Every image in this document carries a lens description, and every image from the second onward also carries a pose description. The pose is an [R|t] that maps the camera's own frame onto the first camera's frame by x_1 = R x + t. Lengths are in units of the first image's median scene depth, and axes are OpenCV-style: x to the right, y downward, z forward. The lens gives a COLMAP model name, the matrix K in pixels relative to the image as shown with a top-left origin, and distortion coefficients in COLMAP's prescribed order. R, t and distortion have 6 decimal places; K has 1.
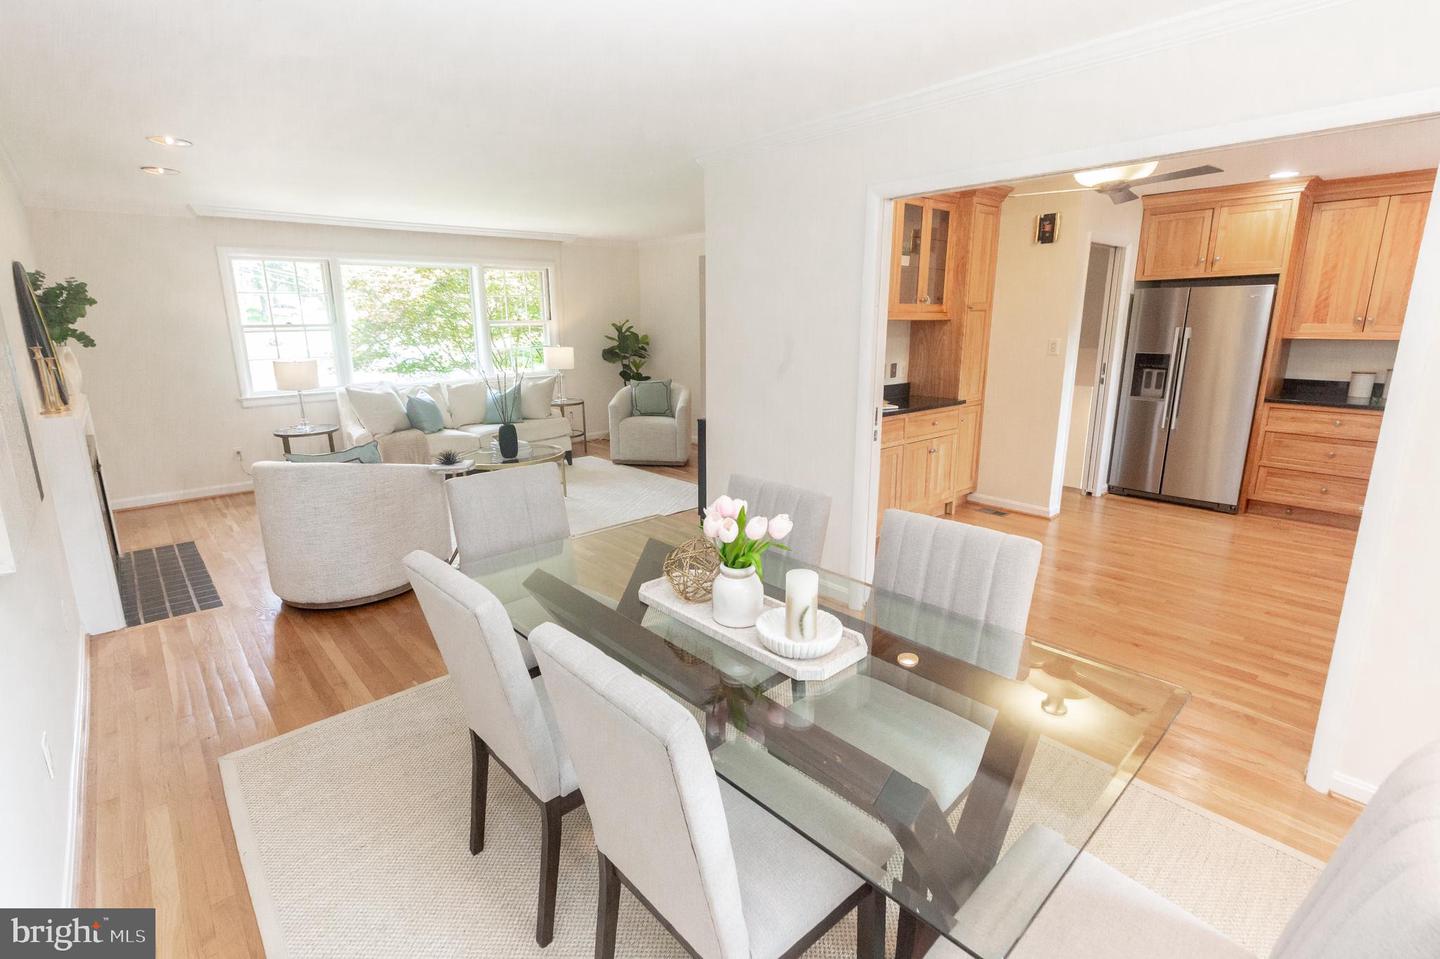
lens RADIAL K [[659.6, 0, 719.3], [0, 659.6, 448.0], [0, 0, 1]] dist [0.001302, 0.000249]
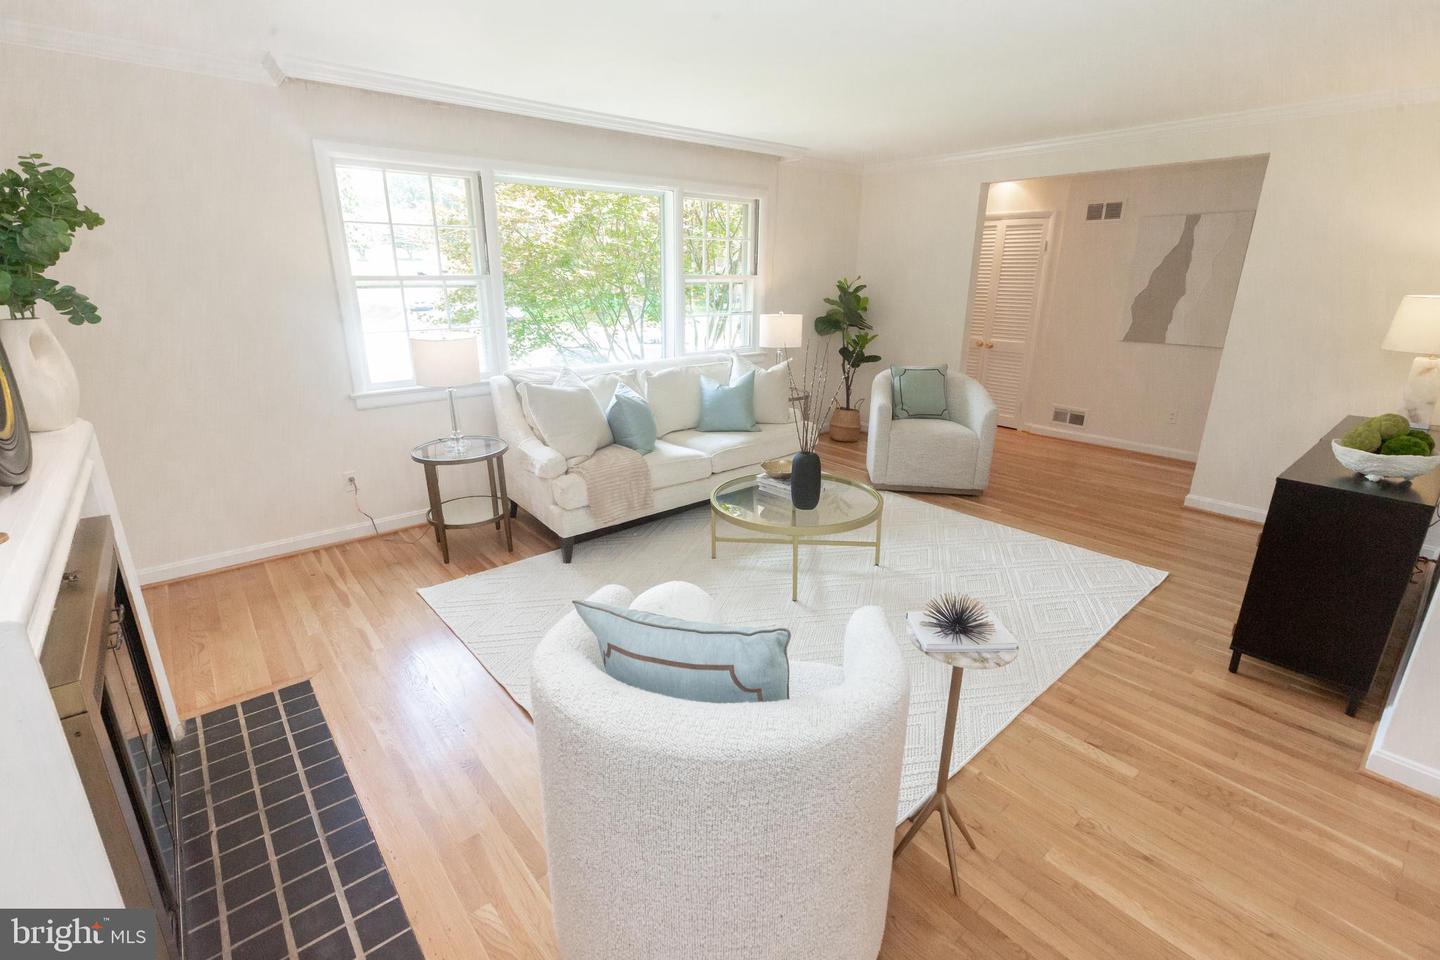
lens RADIAL K [[641.2, 0, 723.2], [0, 641.2, 453.1], [0, 0, 1]] dist [-0.000242, -0.000087]
pose [[0.999357, 0.021587, -0.028642, -0.399076], [-0.019337, 0.996872, 0.076633, -0.082305], [0.030207, -0.076030, 0.996648, 0.448608]]
